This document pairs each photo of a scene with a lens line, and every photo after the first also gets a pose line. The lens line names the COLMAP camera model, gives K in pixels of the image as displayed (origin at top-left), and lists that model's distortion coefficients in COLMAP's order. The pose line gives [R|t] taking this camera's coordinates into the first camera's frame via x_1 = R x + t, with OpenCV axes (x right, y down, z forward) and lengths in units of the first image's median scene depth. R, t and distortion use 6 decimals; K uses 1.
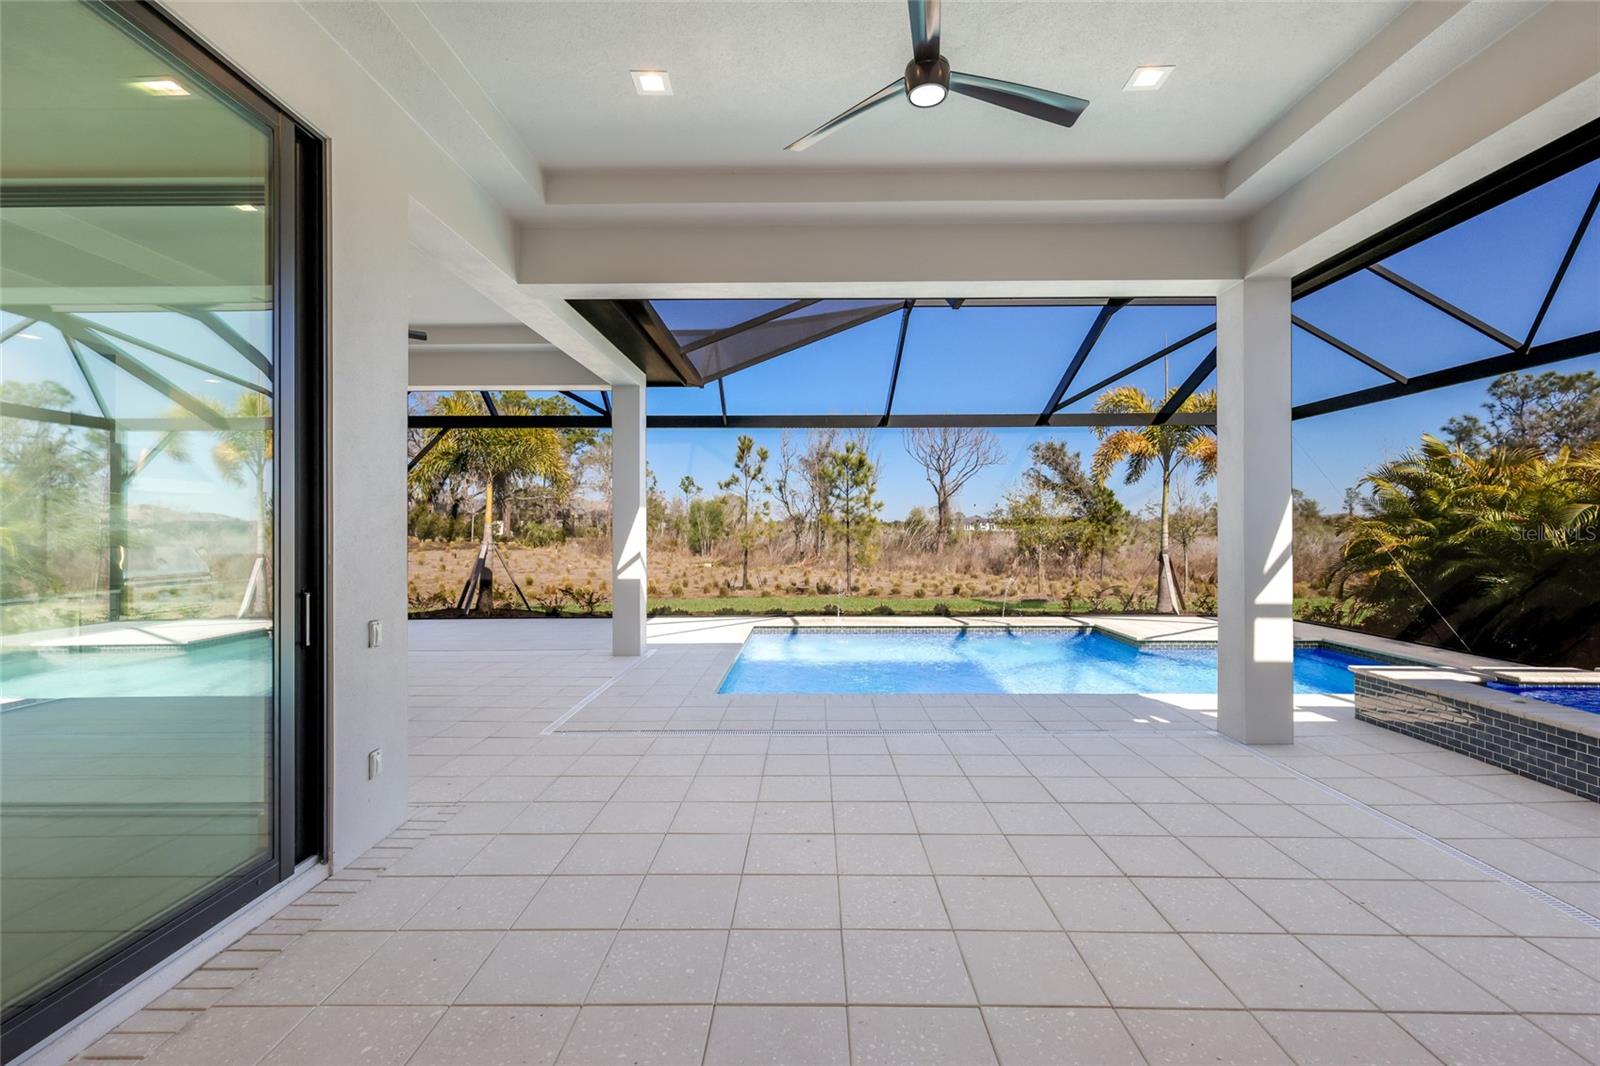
lens RADIAL K [[694.2, 0, 806.1], [0, 694.2, 526.0], [0, 0, 1]] dist [0.001405, -0.000144]
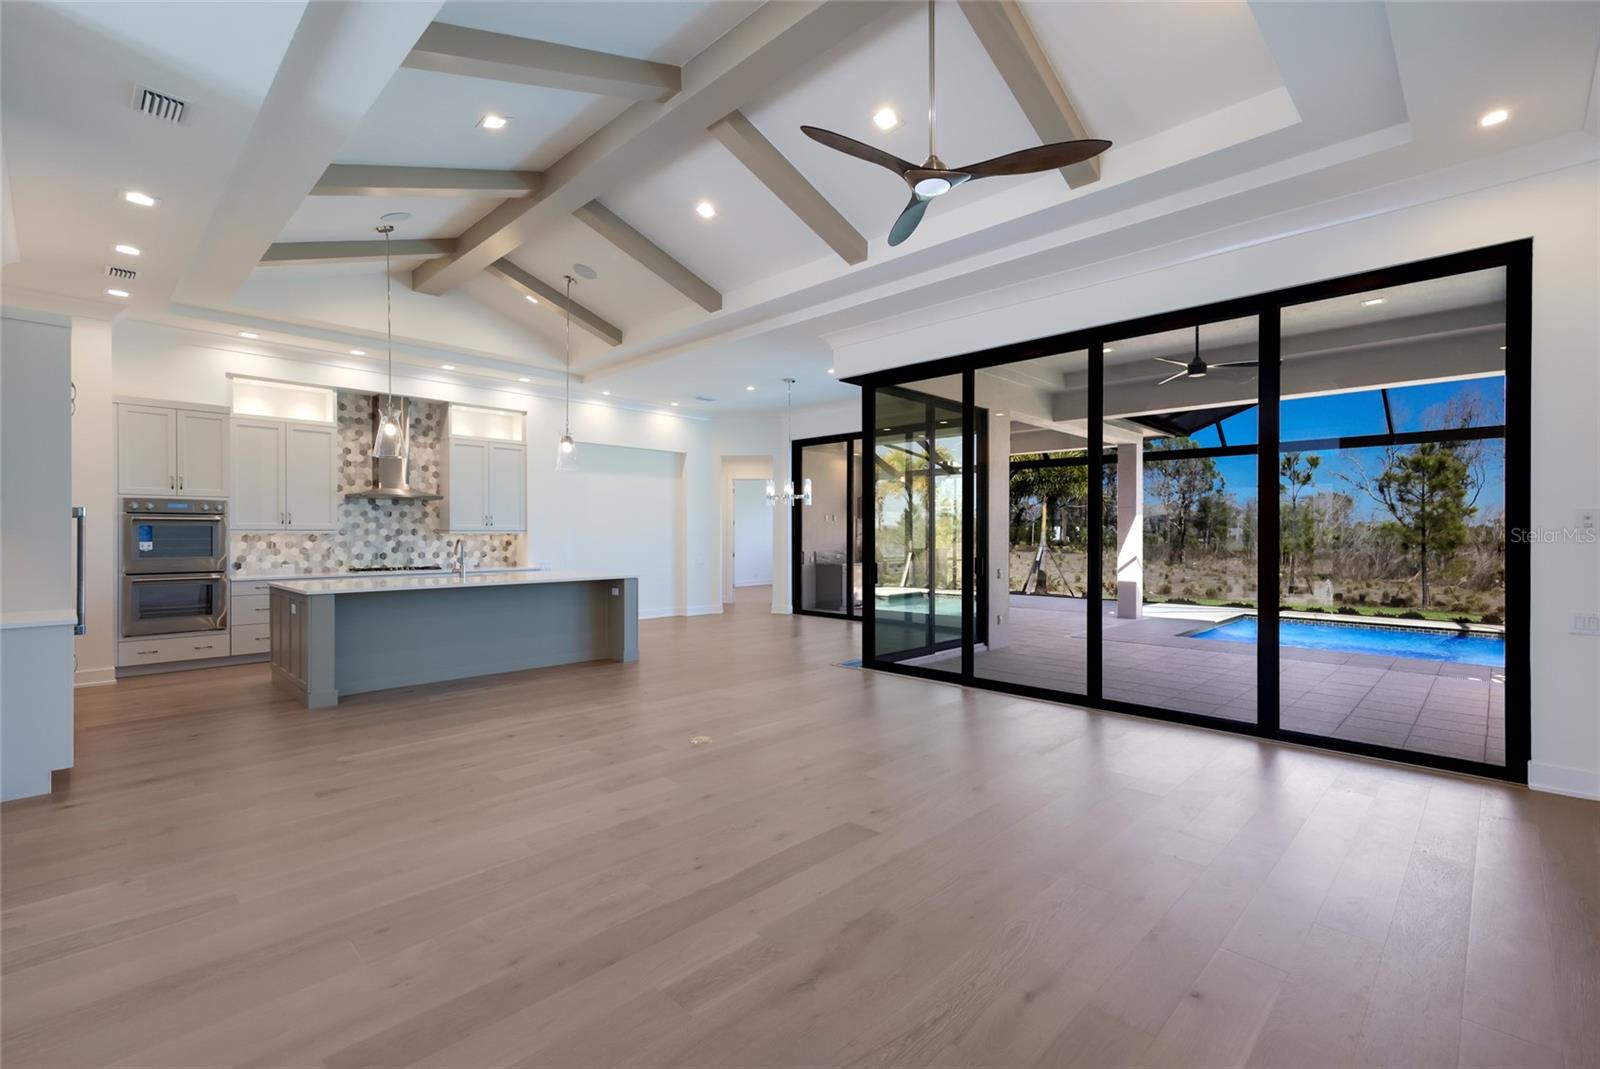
lens RADIAL K [[707.8, 0, 803.4], [0, 707.8, 538.4], [0, 0, 1]] dist [0.016749, 0.000190]
pose [[0.724612, 0.007425, -0.689117, 0.119368], [-0.000345, 0.999946, 0.010411, -0.002916], [0.689157, -0.007306, 0.724575, -0.248054]]
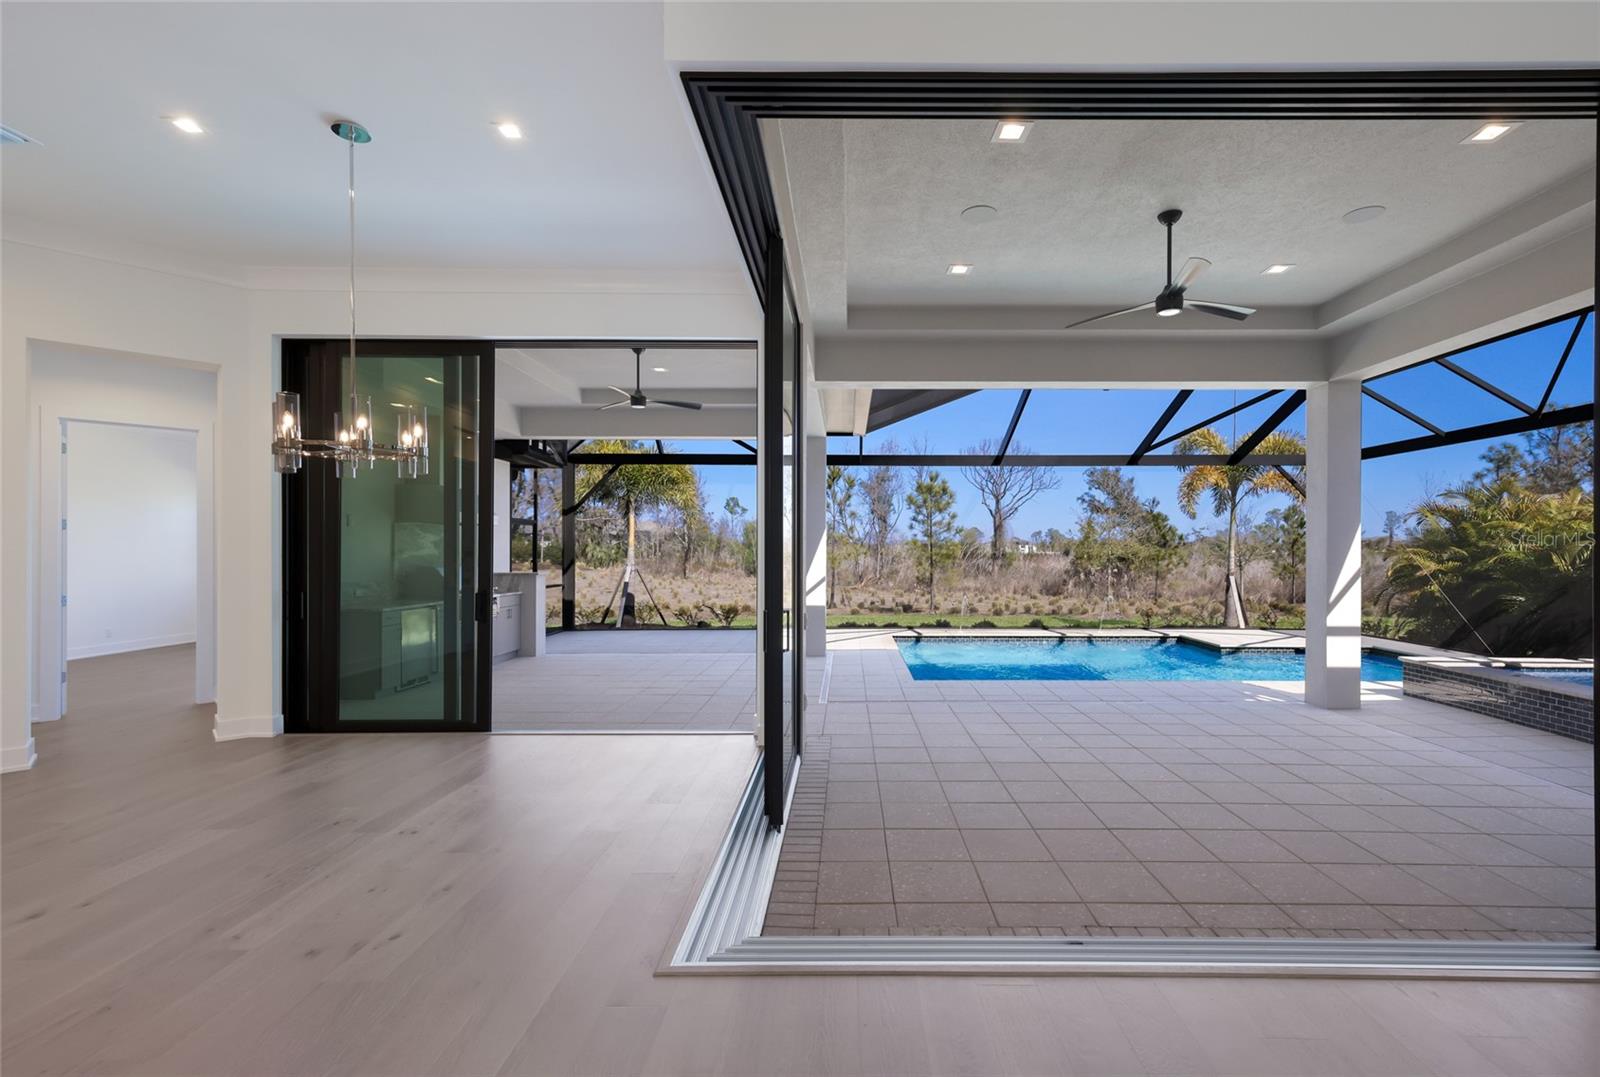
lens RADIAL K [[704.2, 0, 851.3], [0, 704.2, 551.3], [0, 0, 1]] dist [0.011840, 0.000370]
pose [[0.999875, 0.004389, 0.015162, -0.081180], [-0.004483, 0.999971, 0.006173, -0.002863], [-0.015135, -0.006241, 0.999866, -0.096826]]
